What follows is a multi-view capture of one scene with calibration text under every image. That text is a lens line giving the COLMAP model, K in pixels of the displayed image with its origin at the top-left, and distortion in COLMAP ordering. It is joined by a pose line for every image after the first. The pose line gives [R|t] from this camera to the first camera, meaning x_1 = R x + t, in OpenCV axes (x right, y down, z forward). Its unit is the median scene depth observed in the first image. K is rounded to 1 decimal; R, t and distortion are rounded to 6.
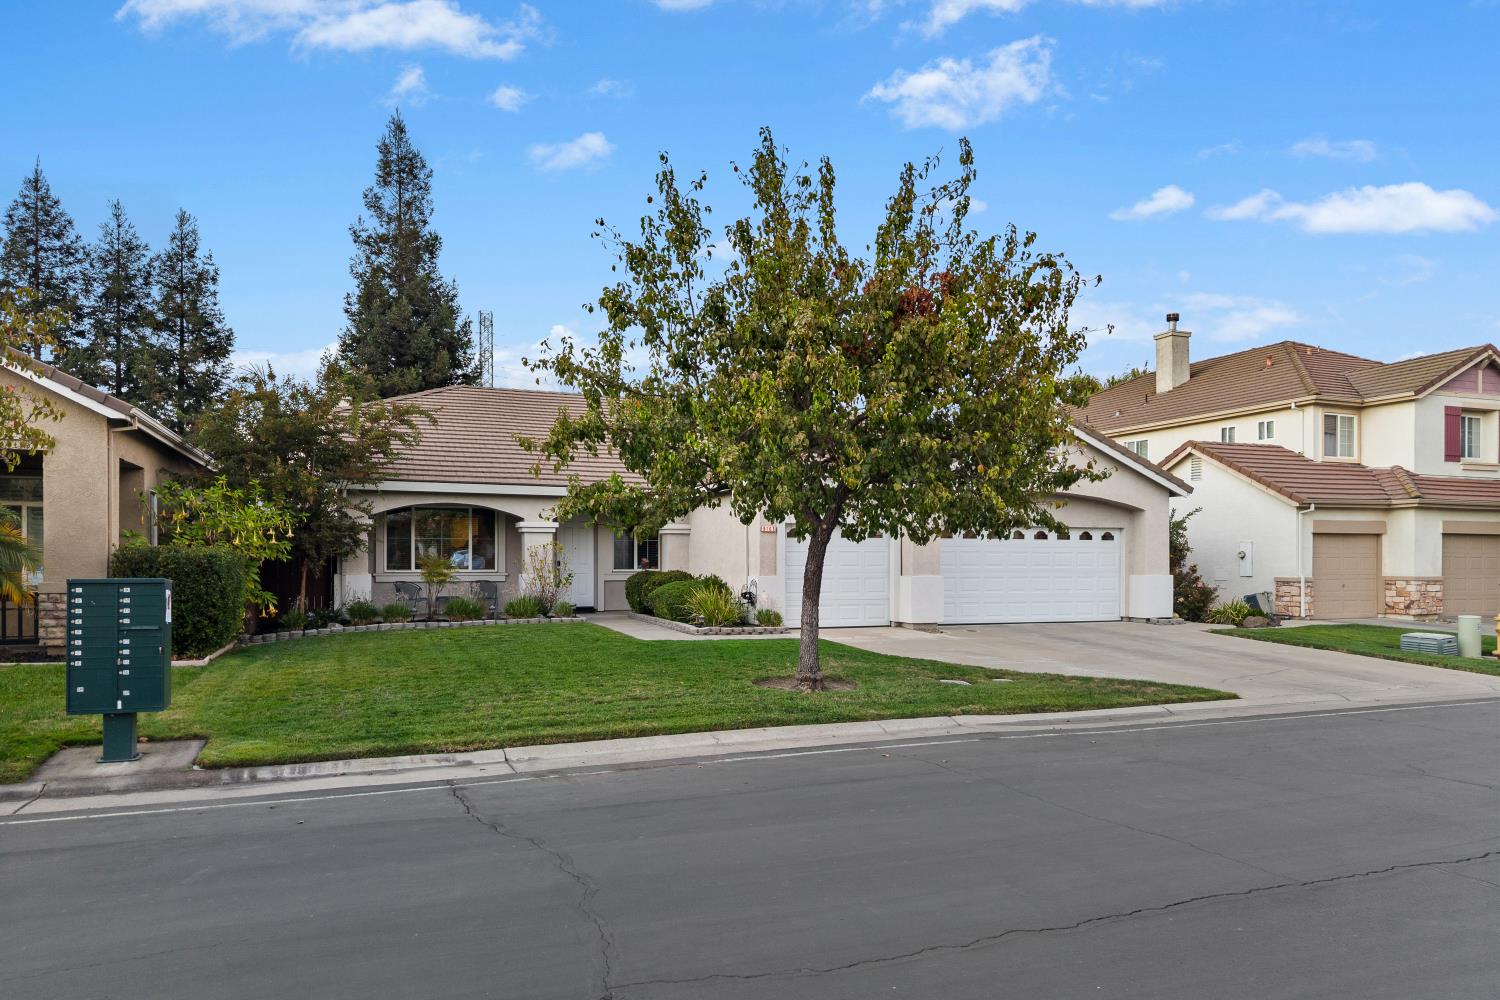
lens RADIAL K [[1002.0, 0, 744.5], [0, 1002.0, 504.0], [0, 0, 1]] dist [0.011955, -0.005974]
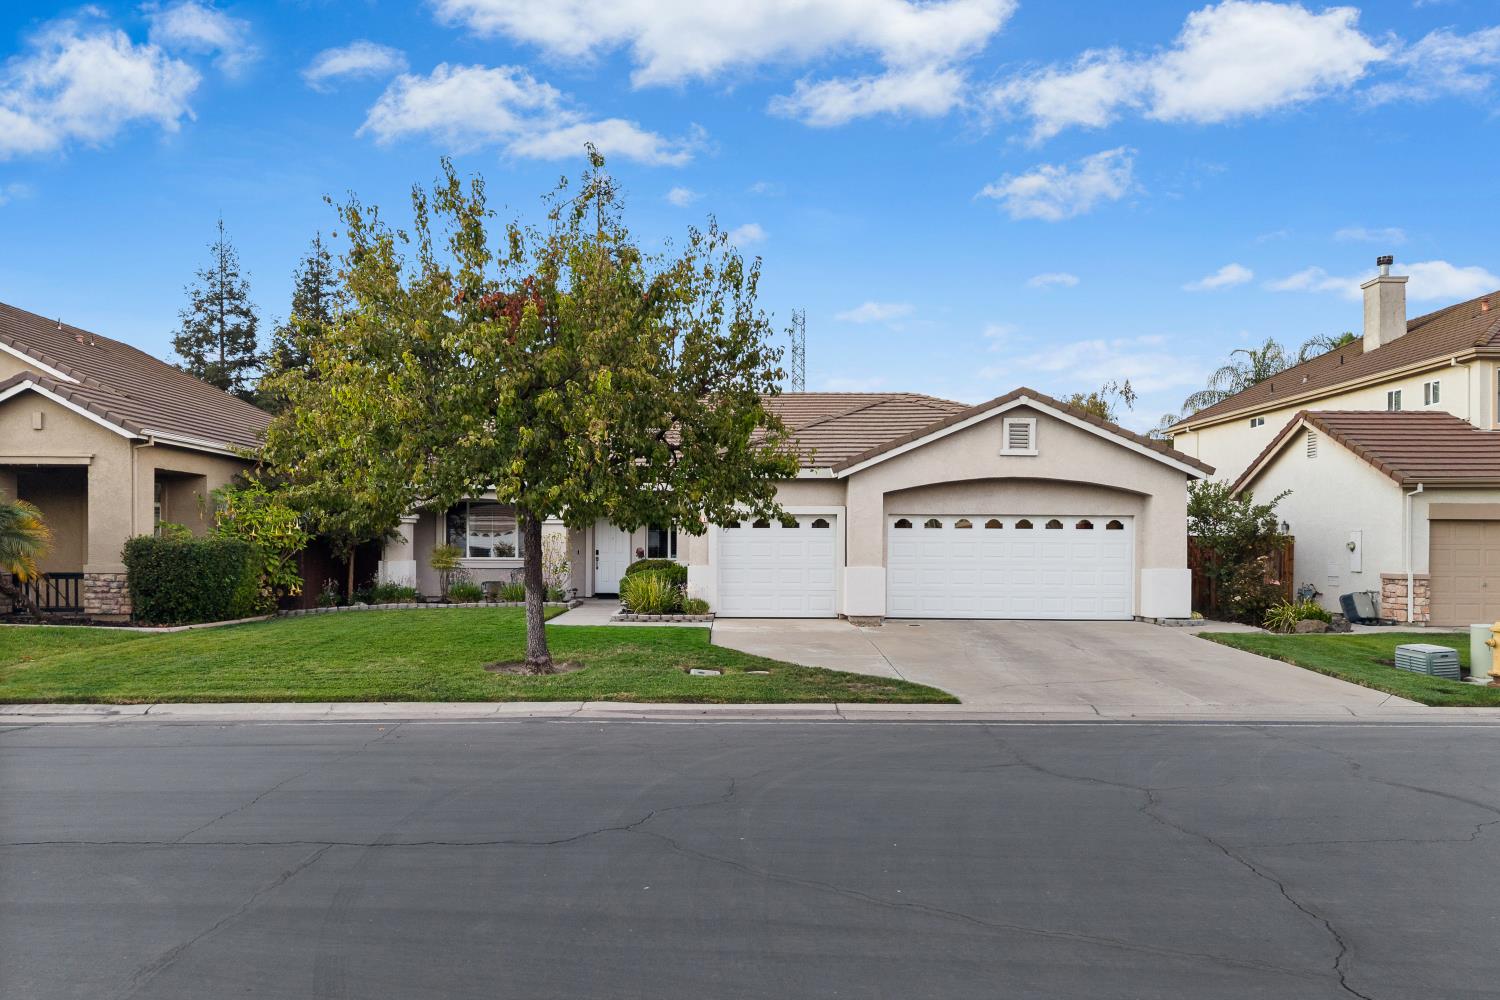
lens RADIAL K [[1002.0, 0, 726.9], [0, 1002.0, 505.8], [0, 0, 1]] dist [0.011955, -0.005974]
pose [[0.935269, -0.012360, -0.353722, 0.355286], [0.016137, 0.999840, 0.007732, 0.002638], [0.353570, -0.012940, 0.935319, 0.046124]]
